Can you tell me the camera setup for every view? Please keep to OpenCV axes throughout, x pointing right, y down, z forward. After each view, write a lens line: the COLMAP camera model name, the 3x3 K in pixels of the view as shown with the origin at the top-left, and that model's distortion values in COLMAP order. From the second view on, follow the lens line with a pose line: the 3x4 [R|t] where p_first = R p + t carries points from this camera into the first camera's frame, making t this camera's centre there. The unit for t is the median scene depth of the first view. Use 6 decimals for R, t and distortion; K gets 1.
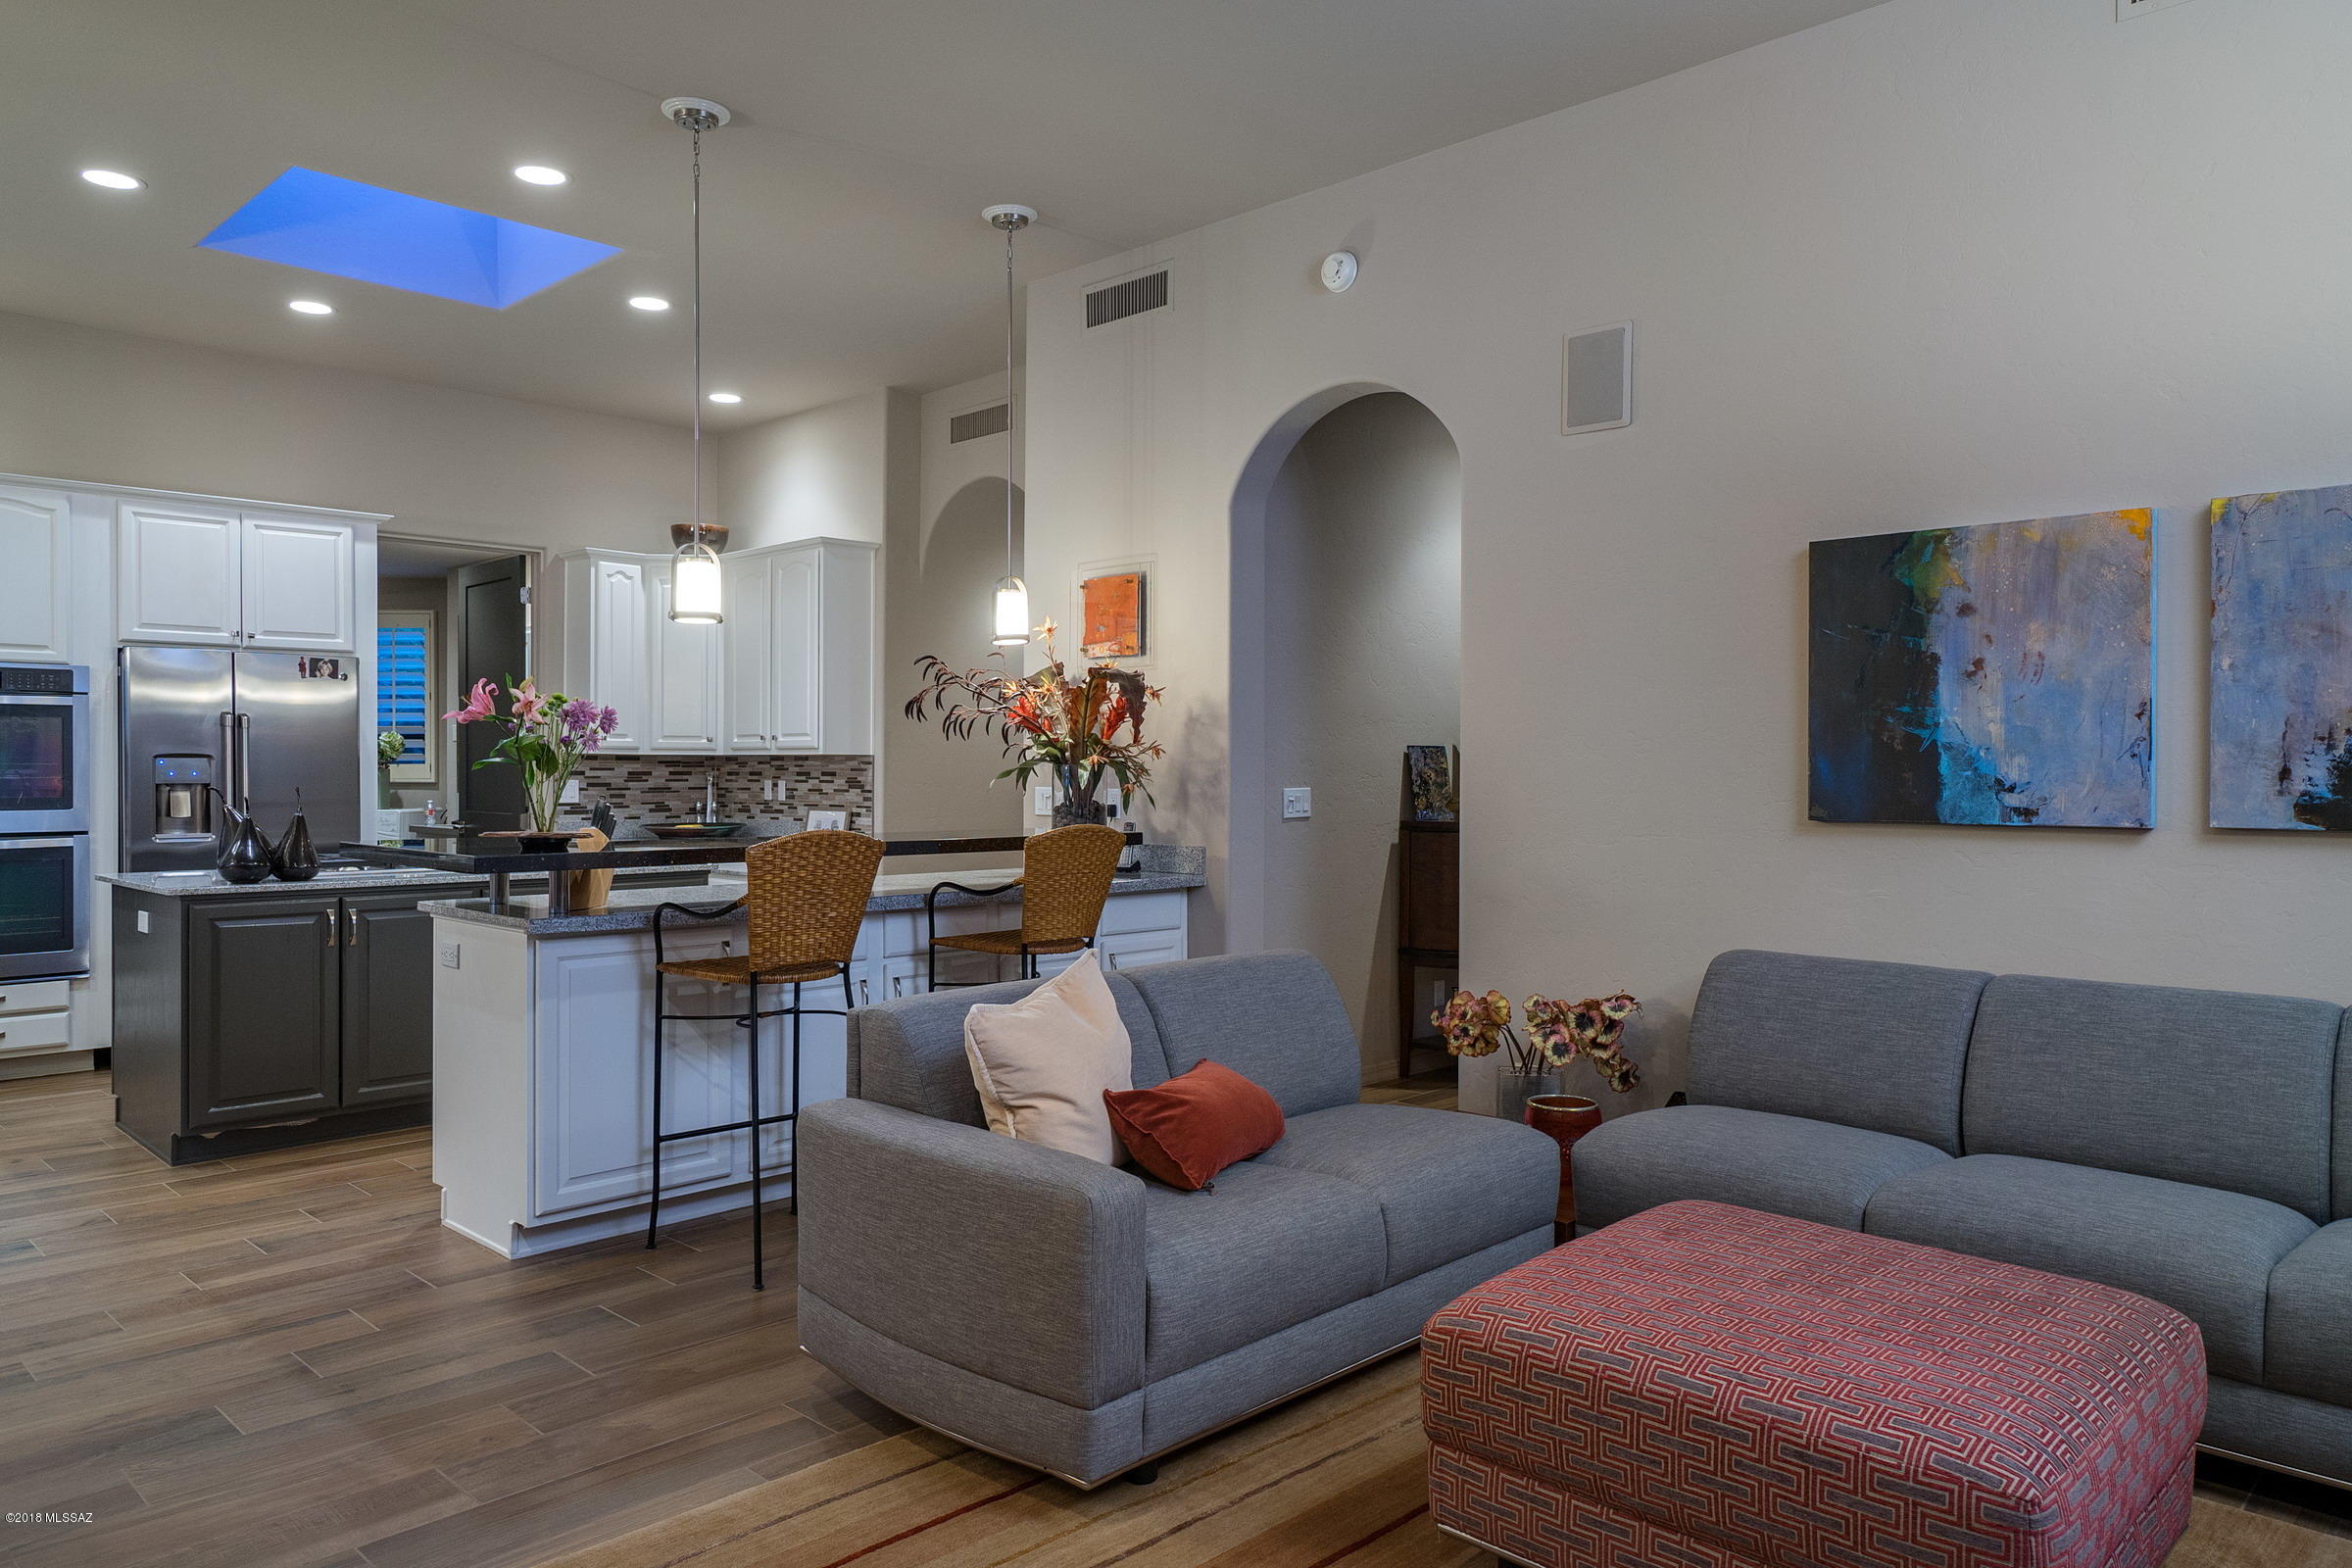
lens RADIAL K [[1545.1, 0, 1169.2], [0, 1545.1, 777.0], [0, 0, 1]] dist [0.000273, 0.000962]
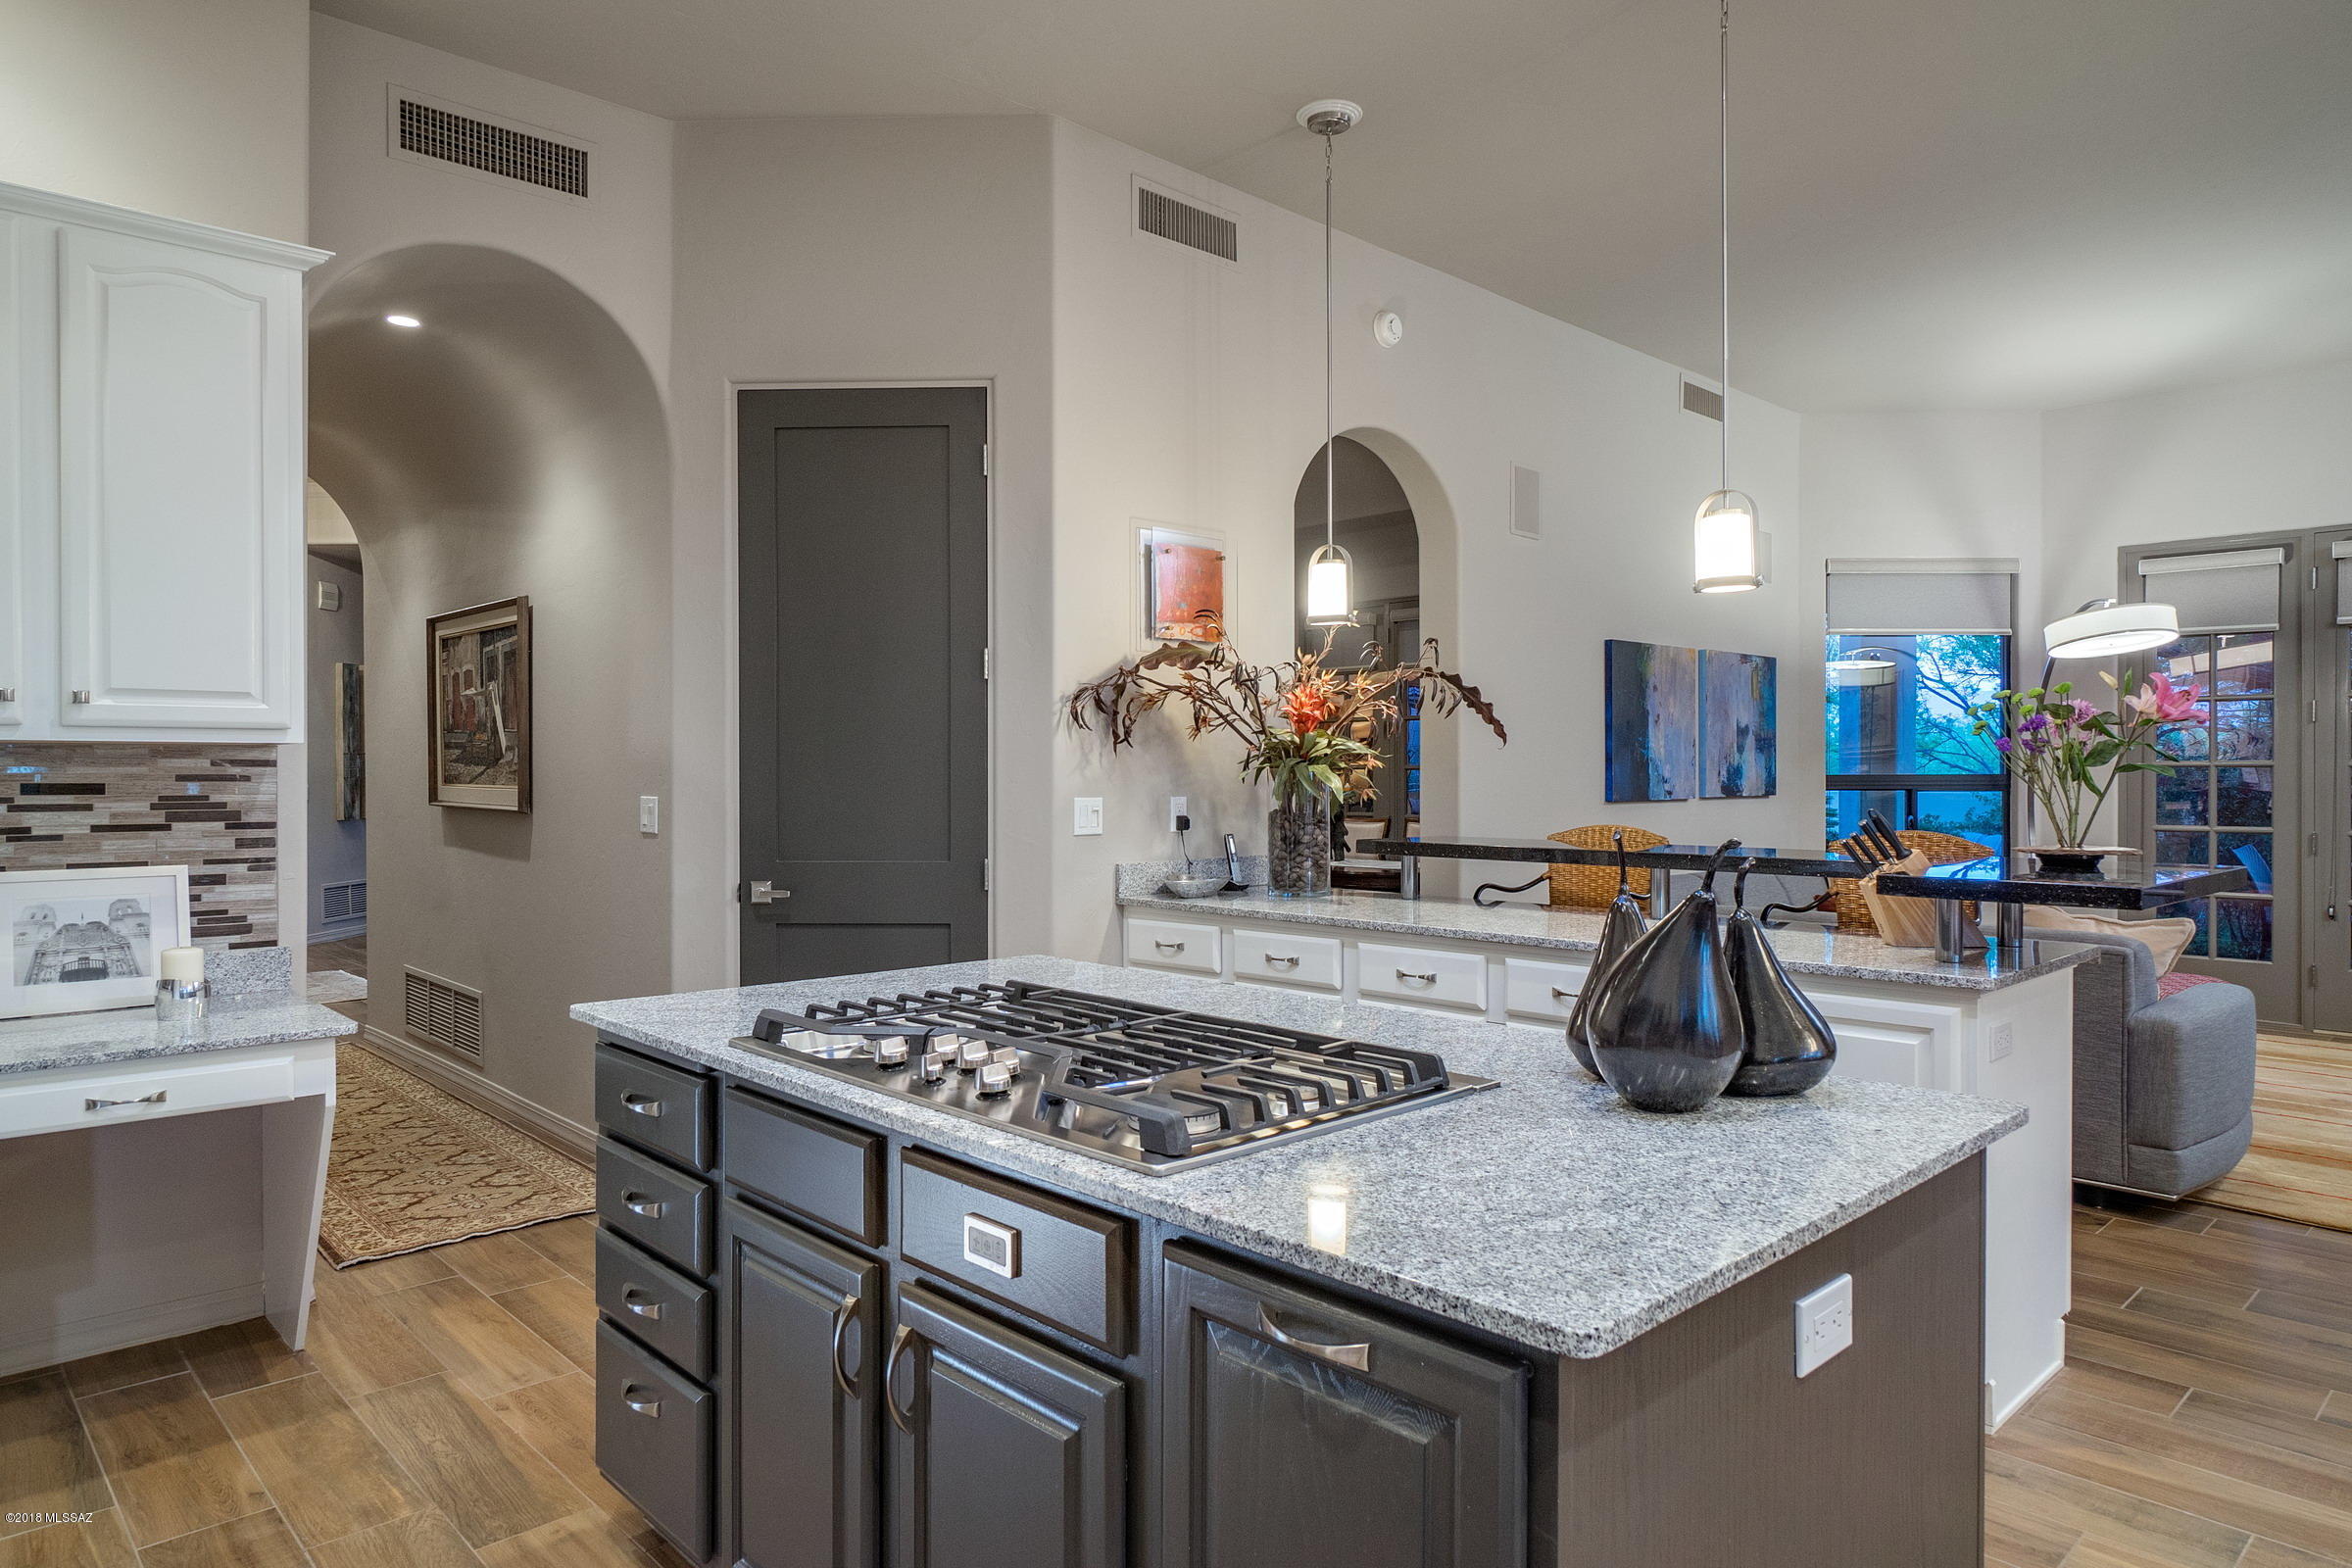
lens RADIAL K [[1417.2, 0, 1169.2], [0, 1417.2, 783.5], [0, 0, 1]] dist [-0.004568, 0.001757]
pose [[0.052187, -0.009701, 0.998590, -0.596978], [0.007012, 0.999932, 0.009348, -0.005118], [-0.998613, 0.006515, 0.052252, 0.711495]]
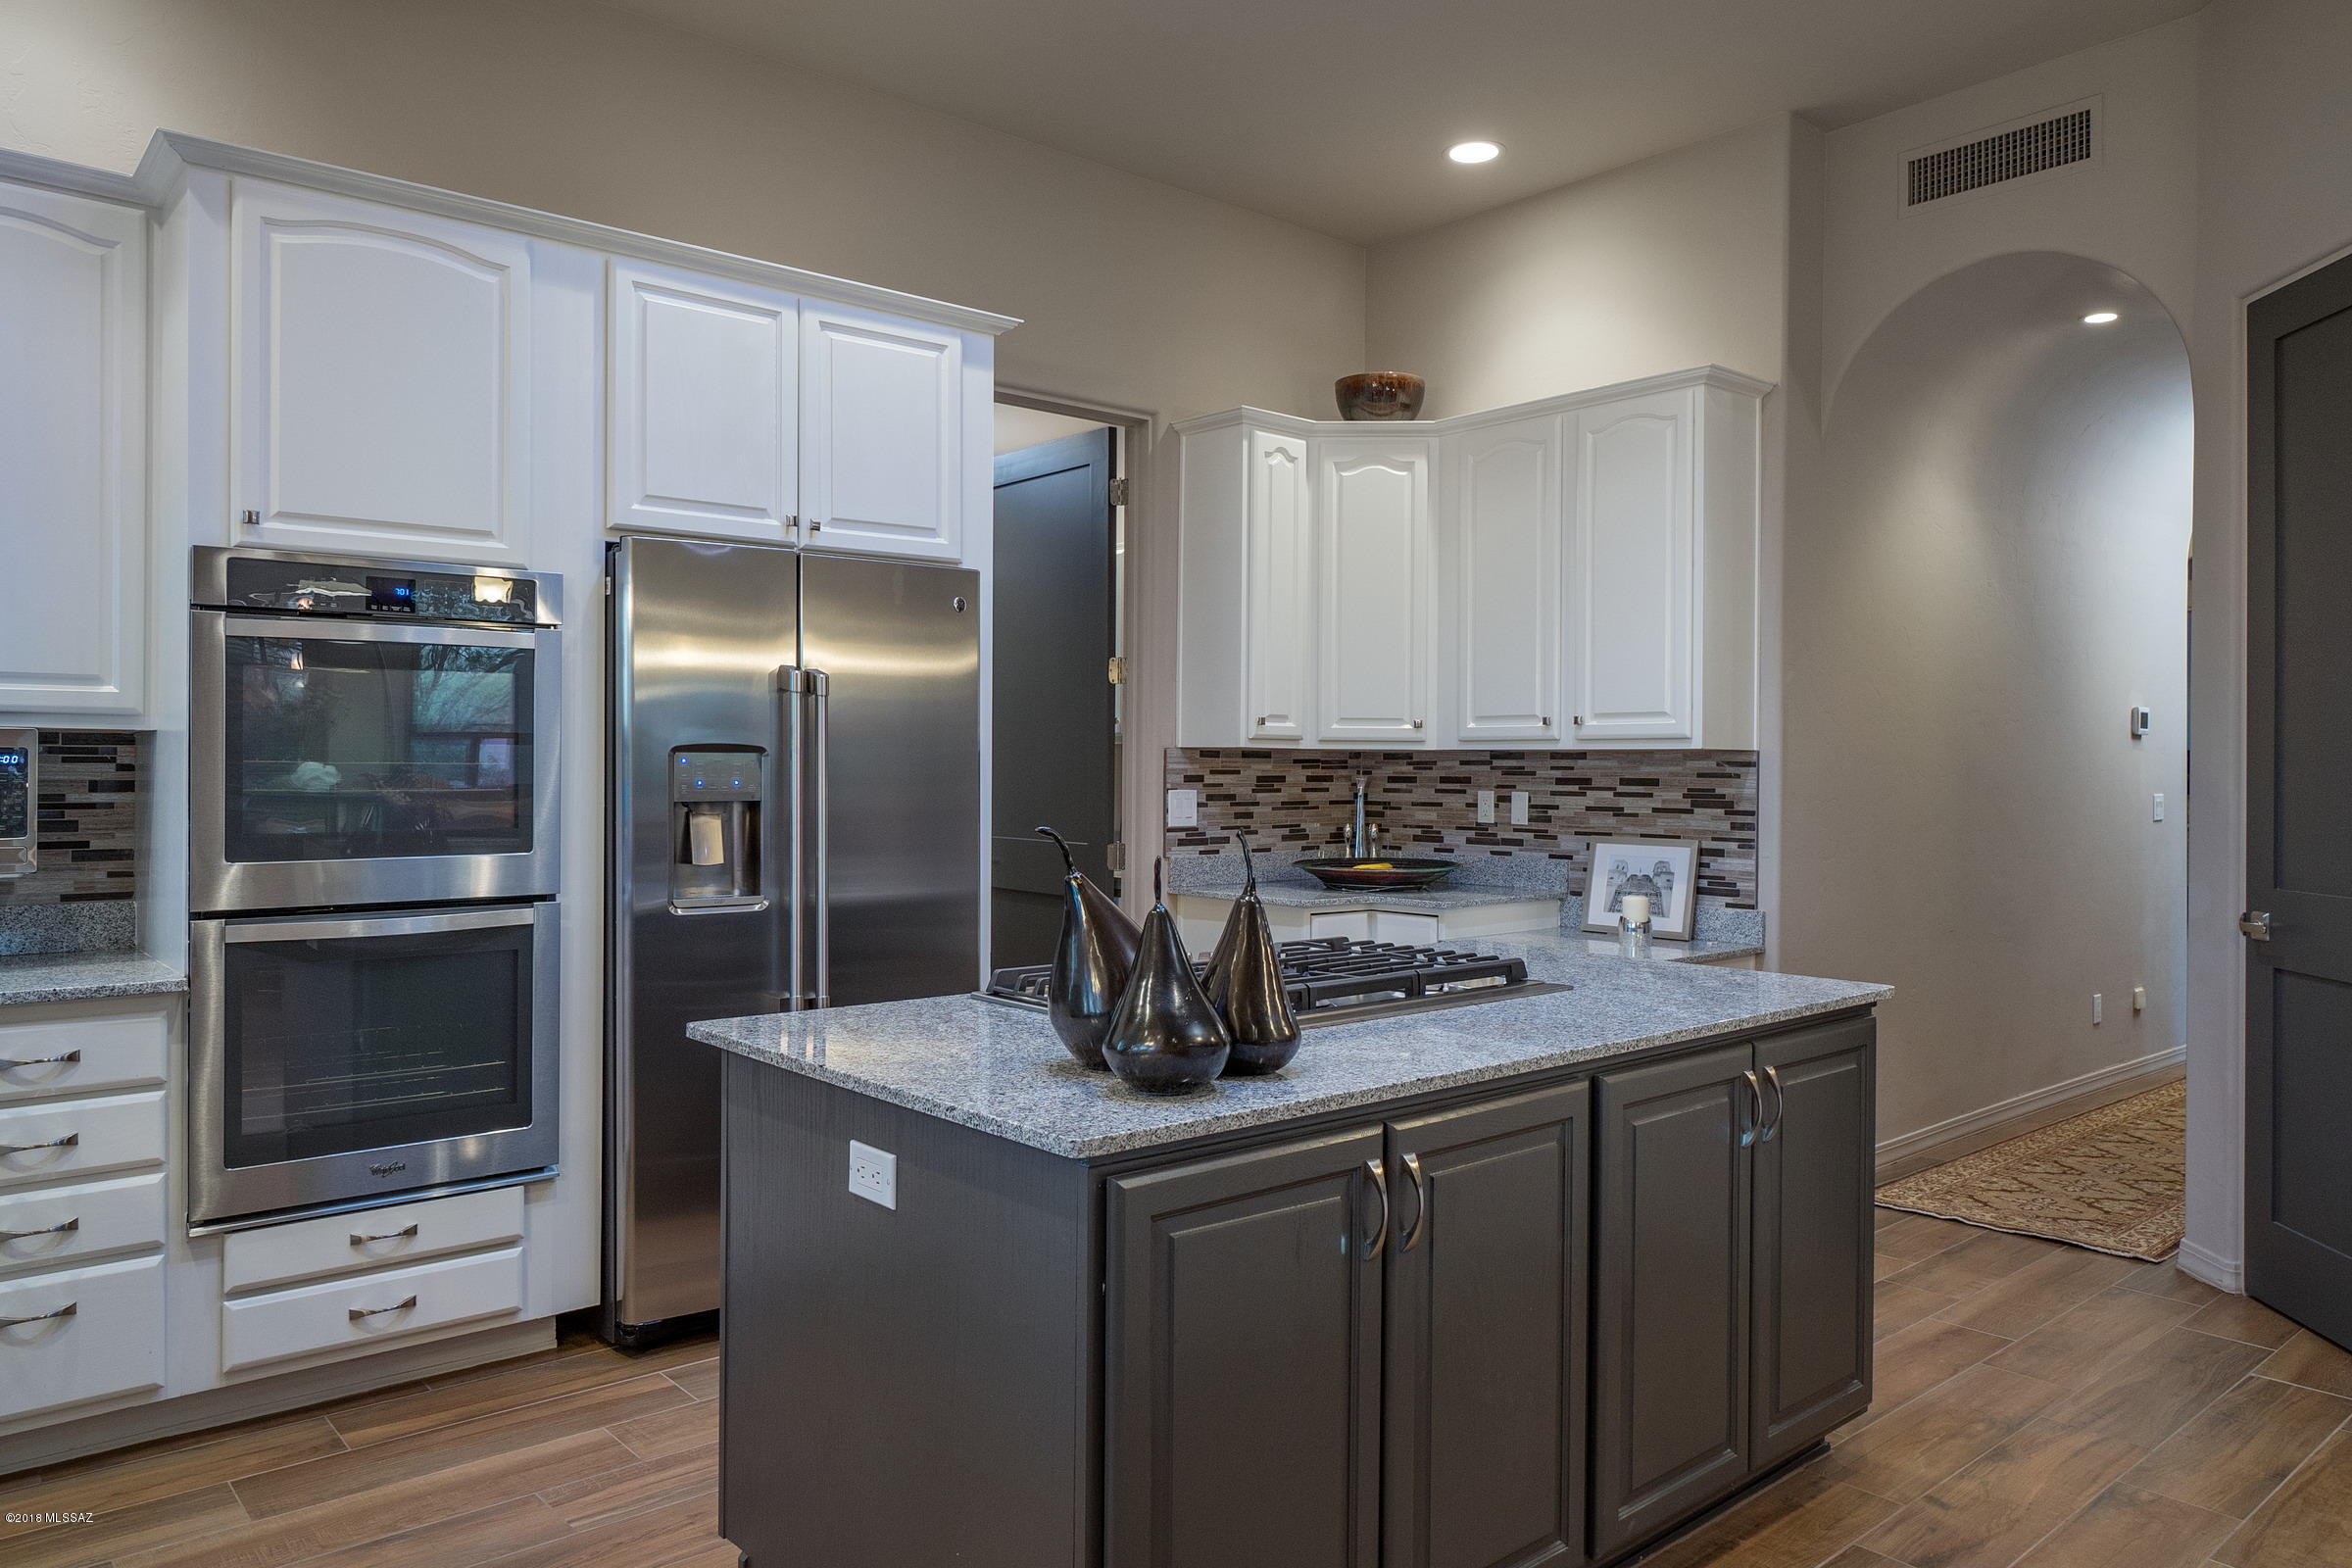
lens RADIAL K [[1579.2, 0, 1176.4], [0, 1579.2, 768.0], [0, 0, 1]] dist [-0.007981, 0.001685]
pose [[0.995979, 0.003587, -0.089514, -0.354573], [-0.003923, 0.999986, -0.003577, -0.004698], [0.089500, 0.003913, 0.995979, 0.392222]]
